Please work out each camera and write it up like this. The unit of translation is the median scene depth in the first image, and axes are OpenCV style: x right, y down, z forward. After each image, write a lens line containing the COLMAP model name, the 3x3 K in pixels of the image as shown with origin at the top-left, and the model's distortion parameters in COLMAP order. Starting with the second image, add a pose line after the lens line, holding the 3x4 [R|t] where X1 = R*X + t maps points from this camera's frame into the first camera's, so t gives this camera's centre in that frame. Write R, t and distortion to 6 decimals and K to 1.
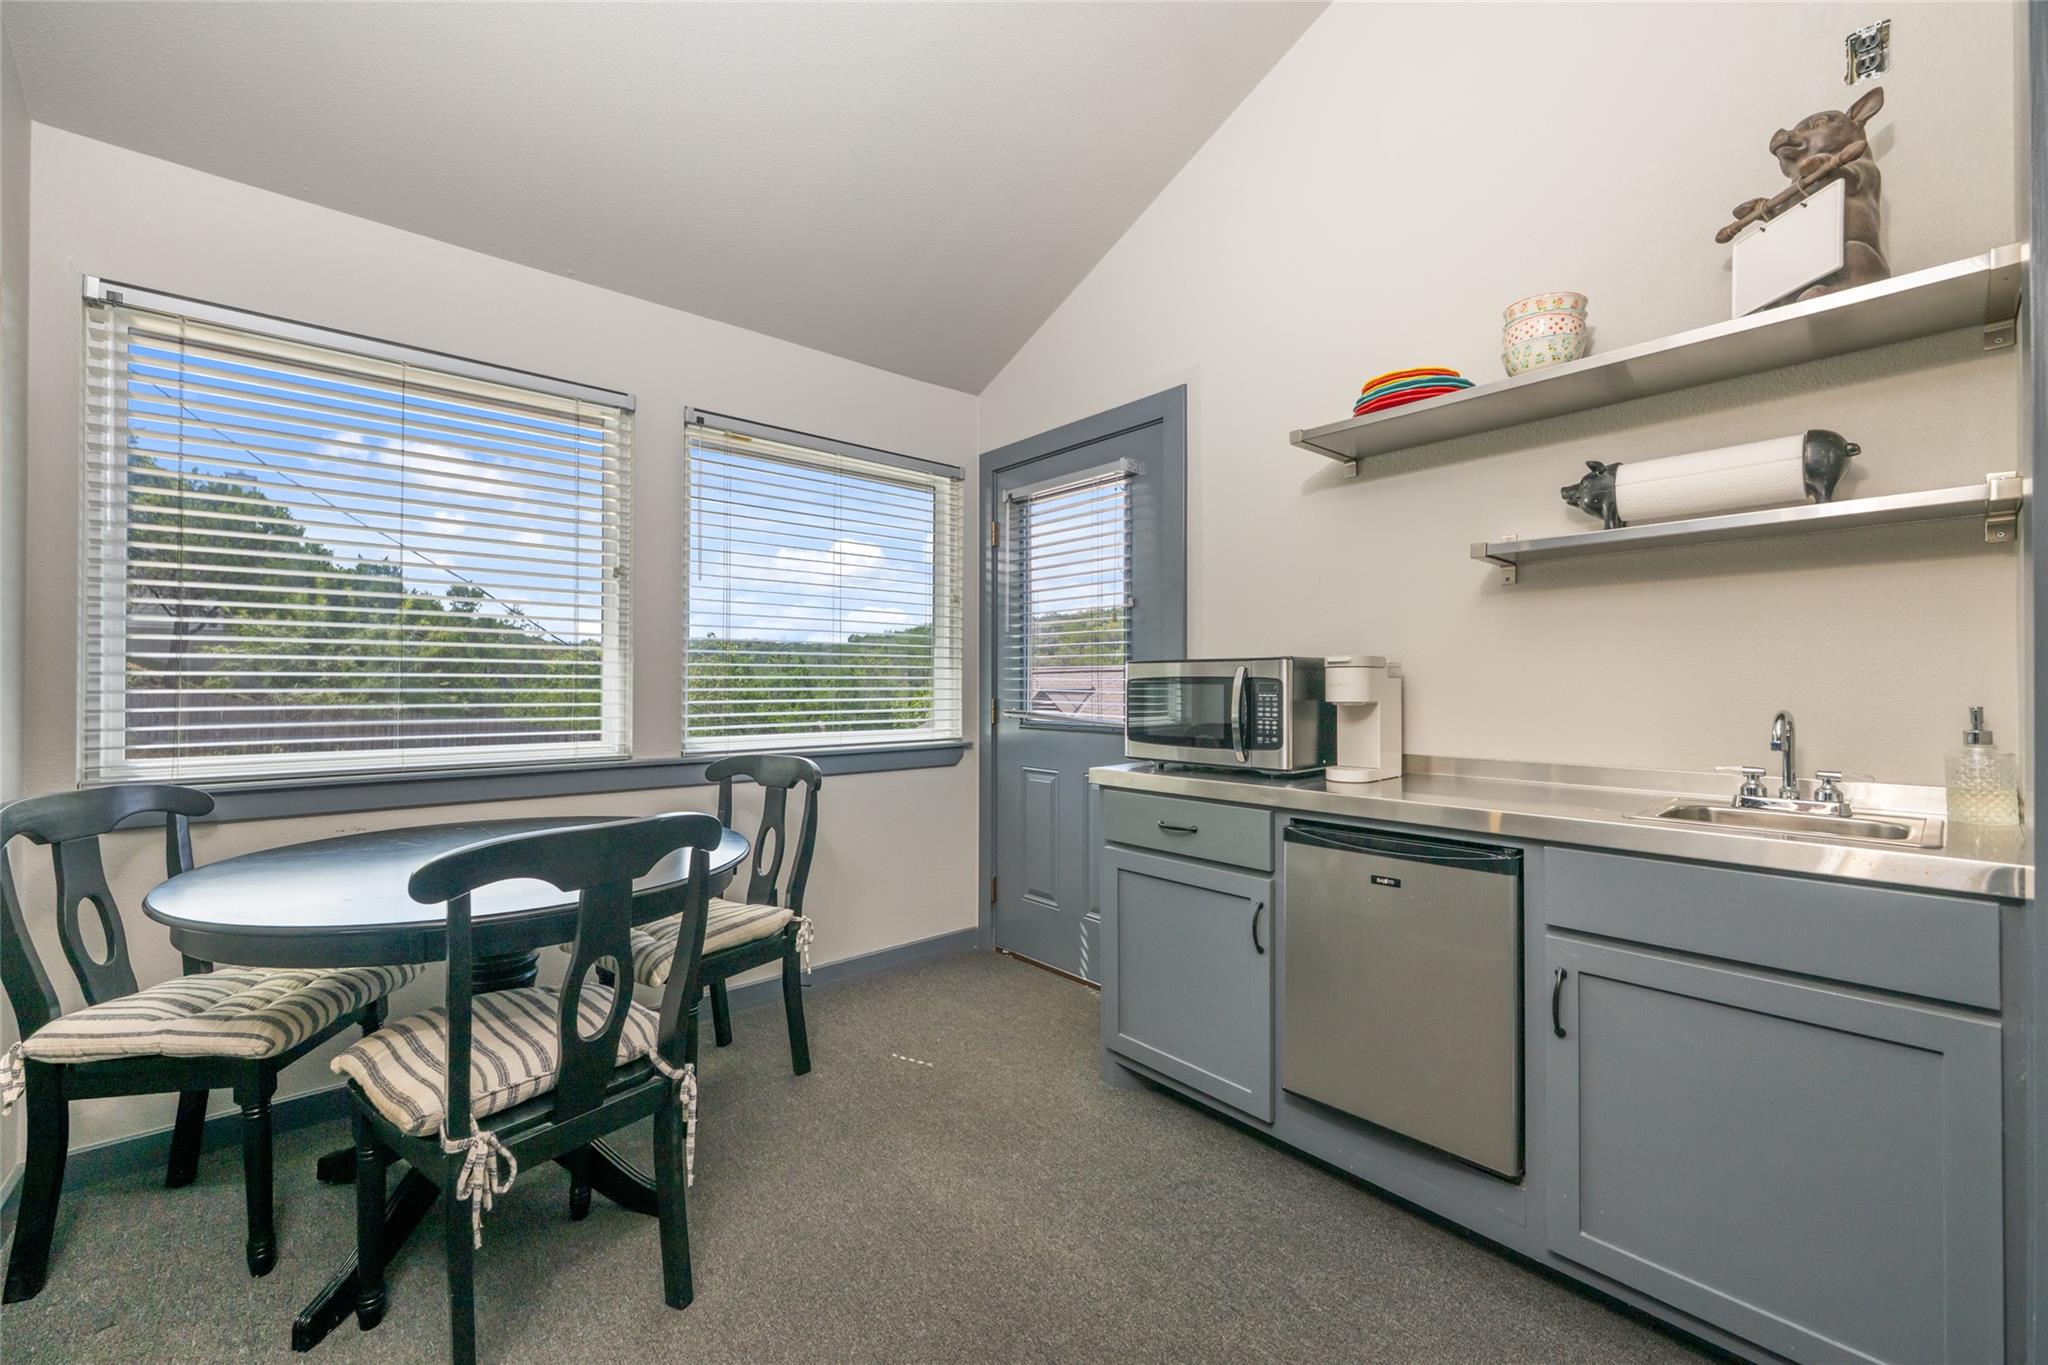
lens RADIAL K [[808.4, 0, 1024.8], [0, 808.4, 678.7], [0, 0, 1]] dist [0.000069, 0.000077]
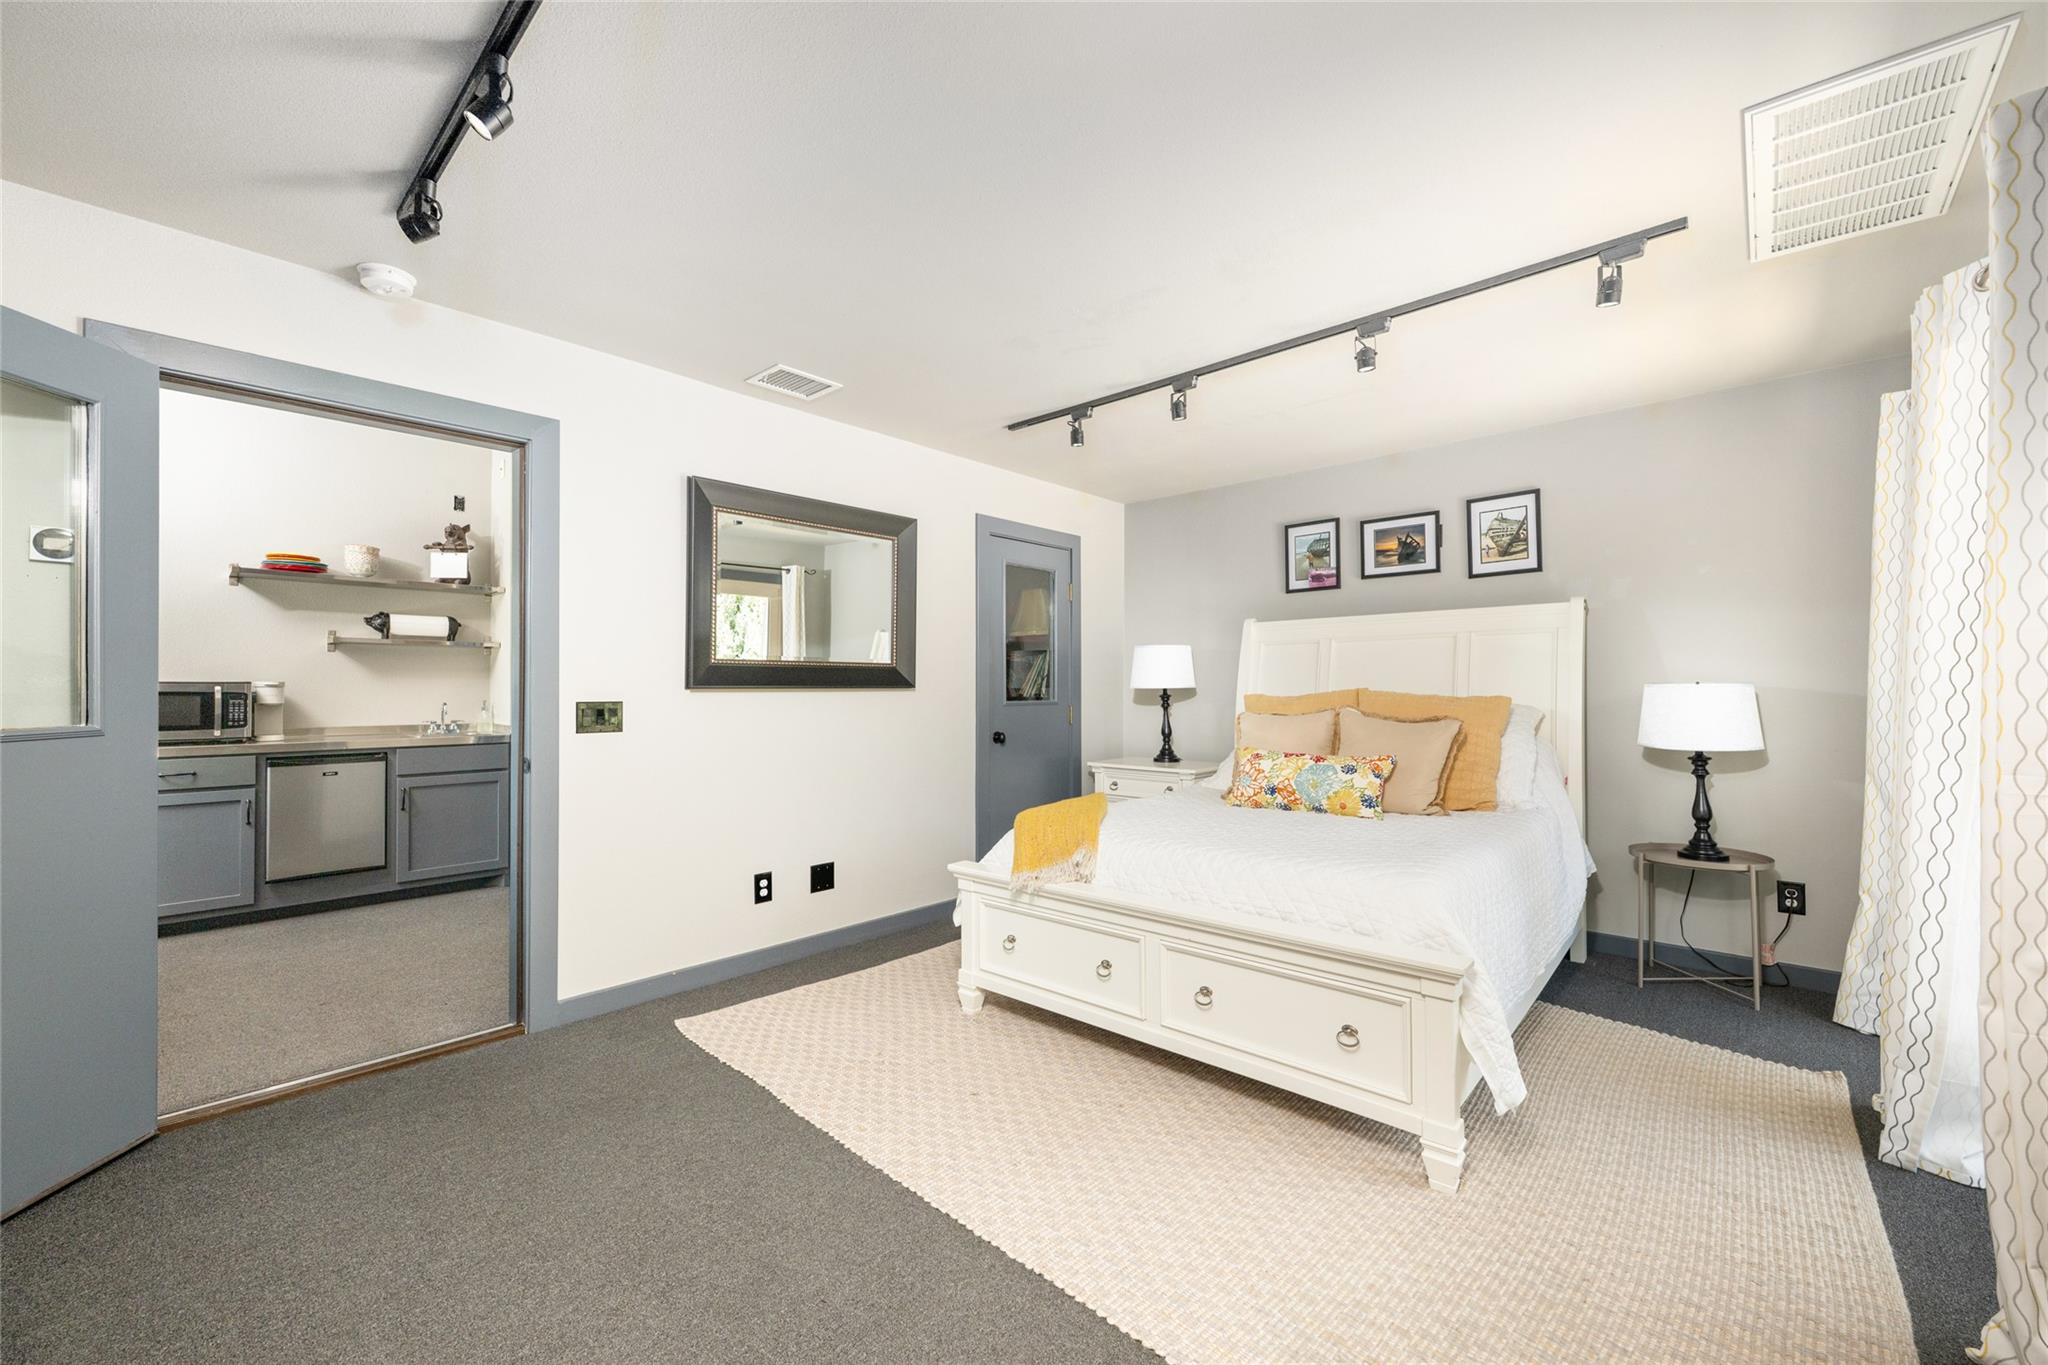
lens RADIAL K [[814.7, 0, 1026.1], [0, 814.7, 689.3], [0, 0, 1]] dist [0.000452, 0.000342]
pose [[-0.116398, -0.000688, 0.993202, -2.032843], [-0.005287, 0.999986, 0.000074, -0.019550], [-0.993189, -0.005242, -0.116400, -0.739172]]
